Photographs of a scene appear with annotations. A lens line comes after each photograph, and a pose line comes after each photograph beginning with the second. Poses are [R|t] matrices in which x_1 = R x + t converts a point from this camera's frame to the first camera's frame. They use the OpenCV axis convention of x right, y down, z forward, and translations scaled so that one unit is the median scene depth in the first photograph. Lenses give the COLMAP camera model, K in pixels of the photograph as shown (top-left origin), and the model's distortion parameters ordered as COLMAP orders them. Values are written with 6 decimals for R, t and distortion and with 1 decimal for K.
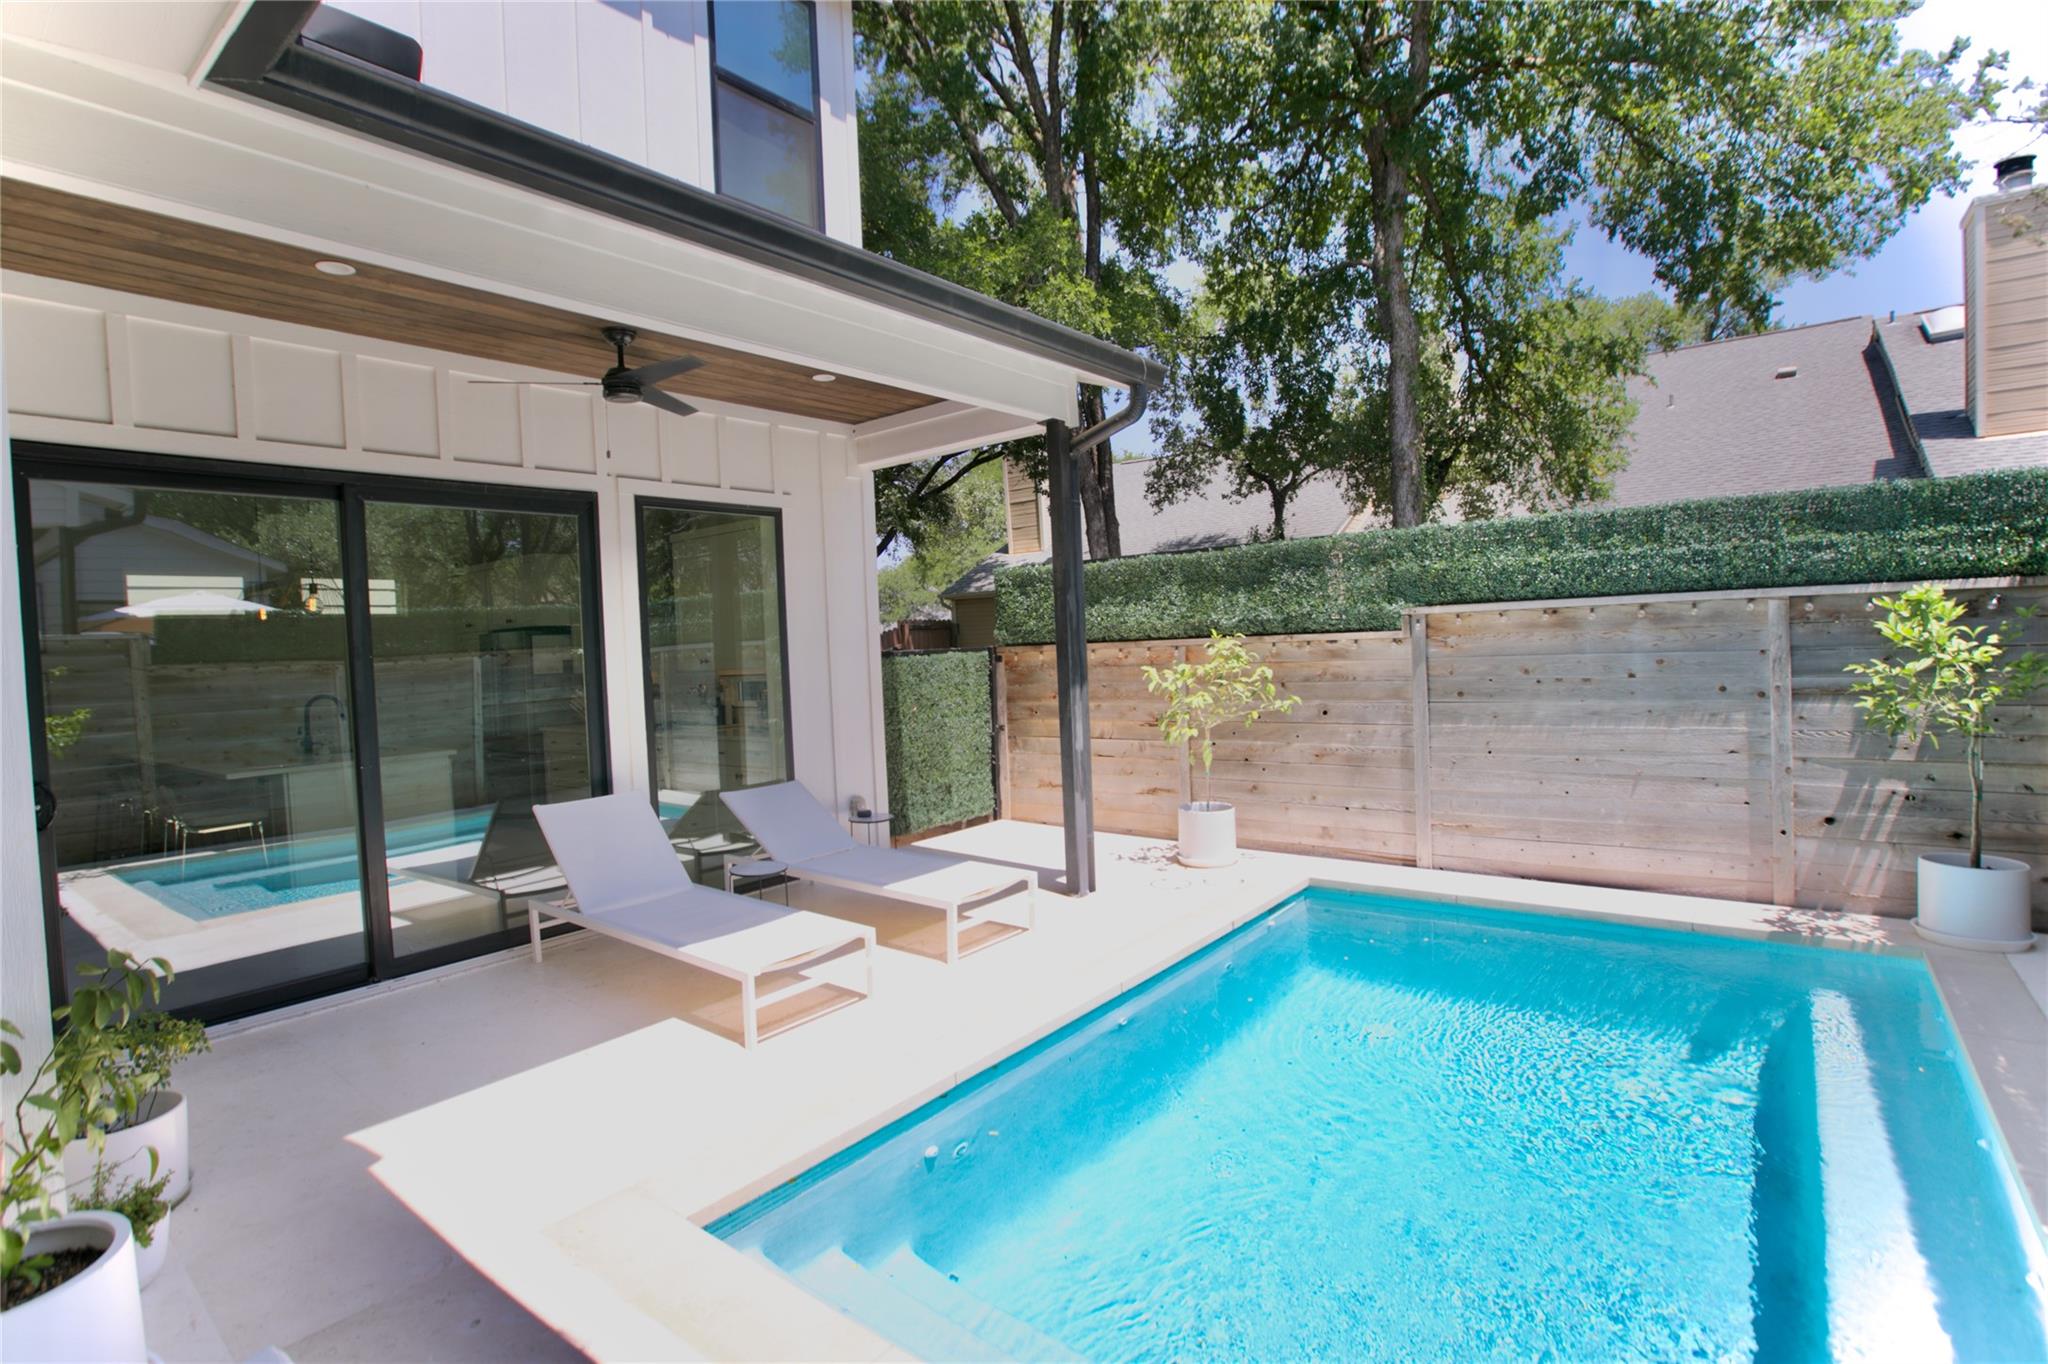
lens RADIAL K [[977.2, 0, 1021.8], [0, 977.2, 683.6], [0, 0, 1]] dist [-0.061215, 0.000145]
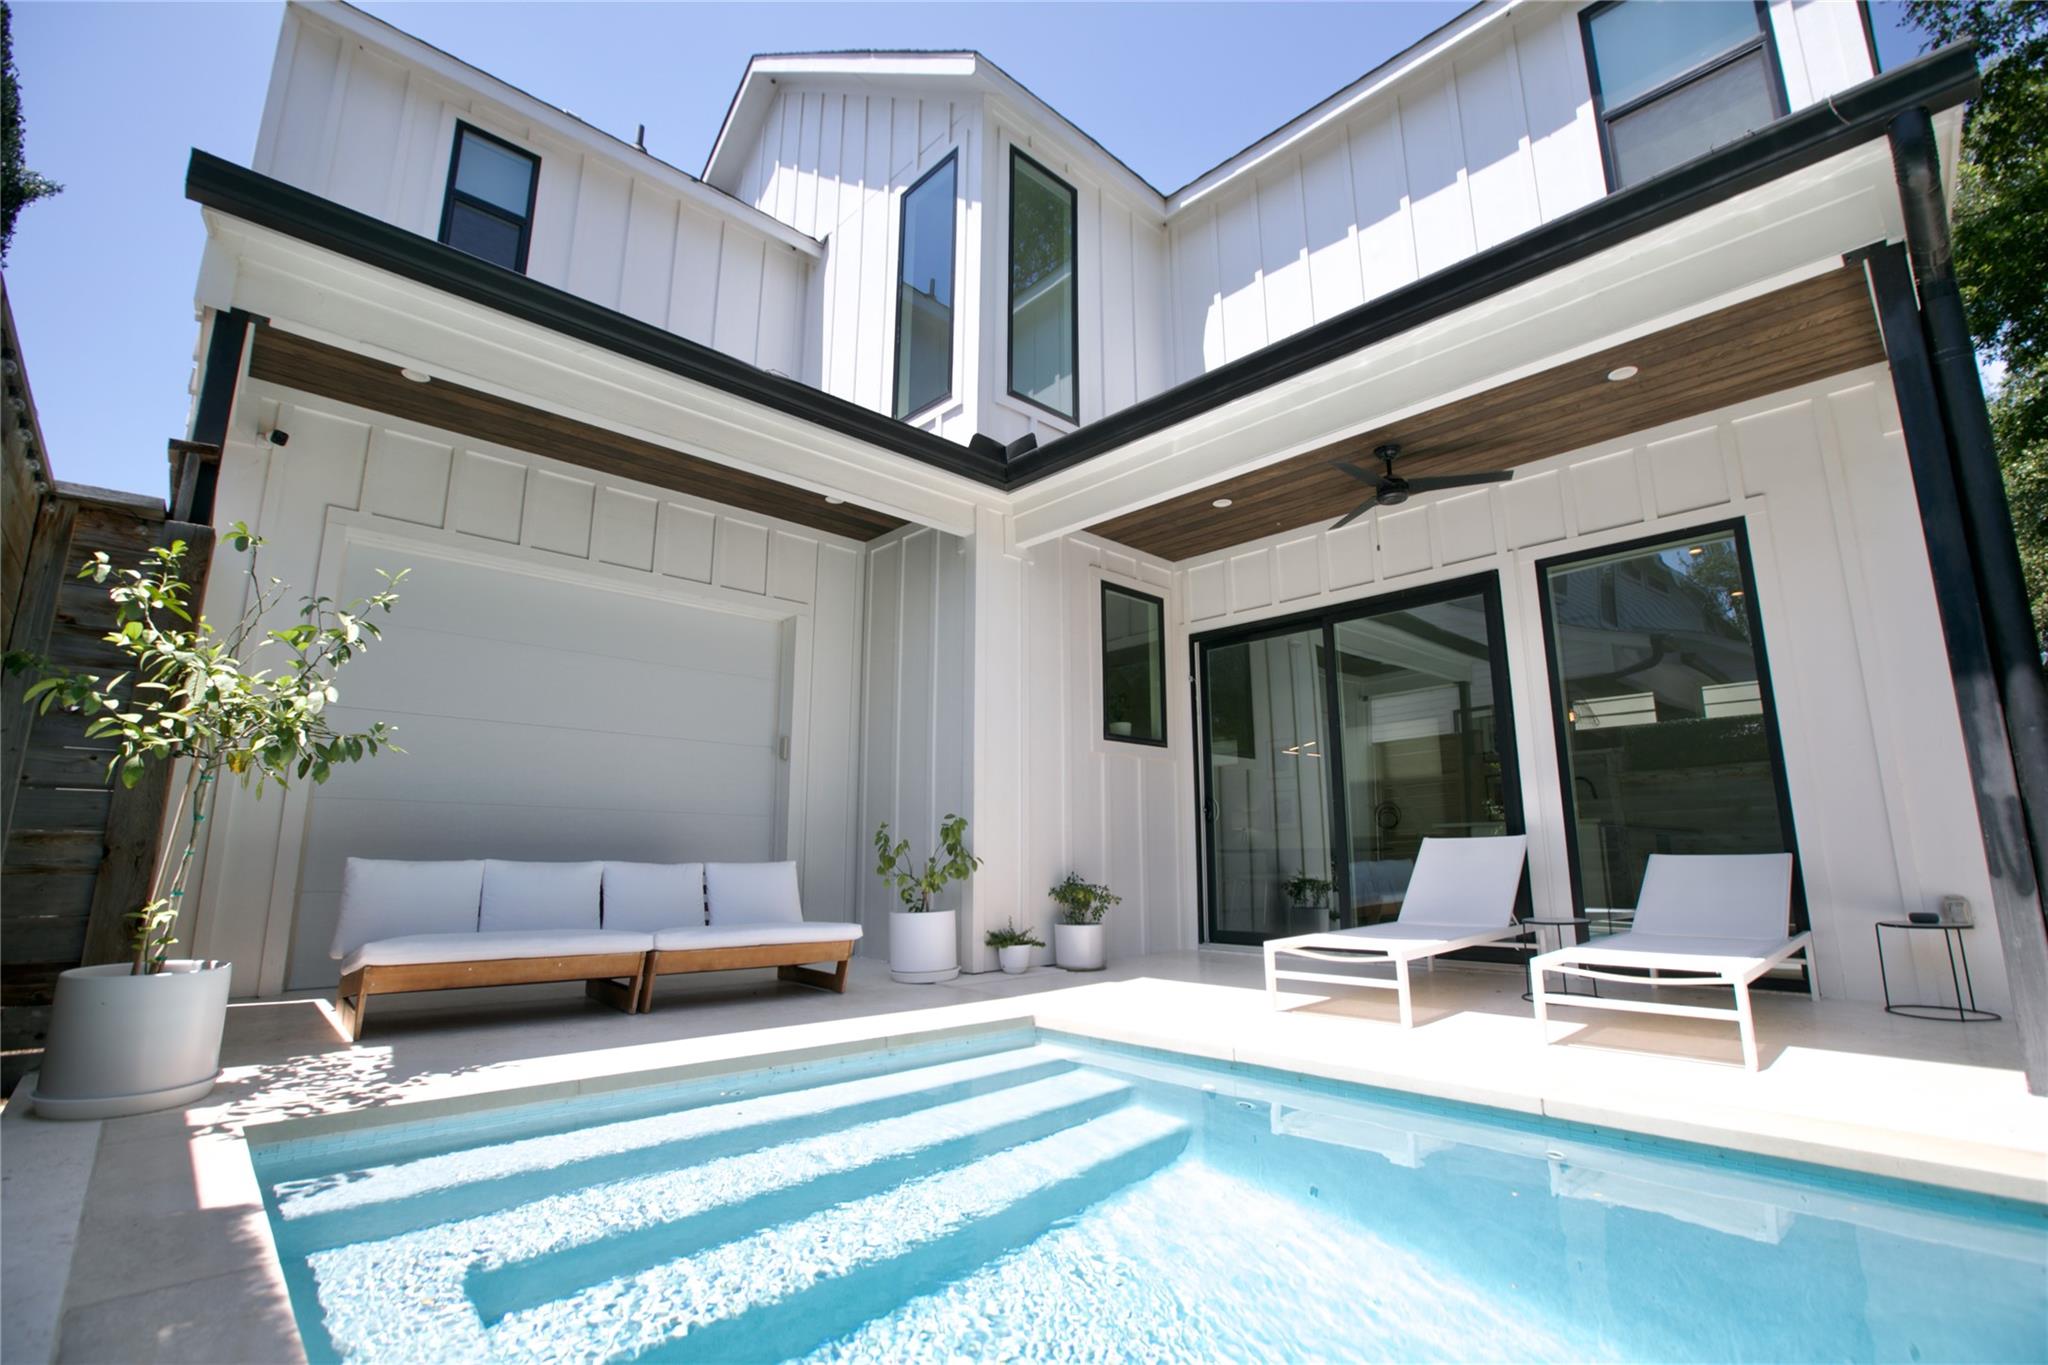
lens RADIAL K [[926.6, 0, 1025.0], [0, 926.6, 675.8], [0, 0, 1]] dist [-0.061855, 0.024529]
pose [[-0.154164, -0.155061, -0.975802, 0.677455], [-0.038519, 0.987801, -0.150882, 0.109635], [0.987294, 0.014326, -0.158256, 0.626630]]
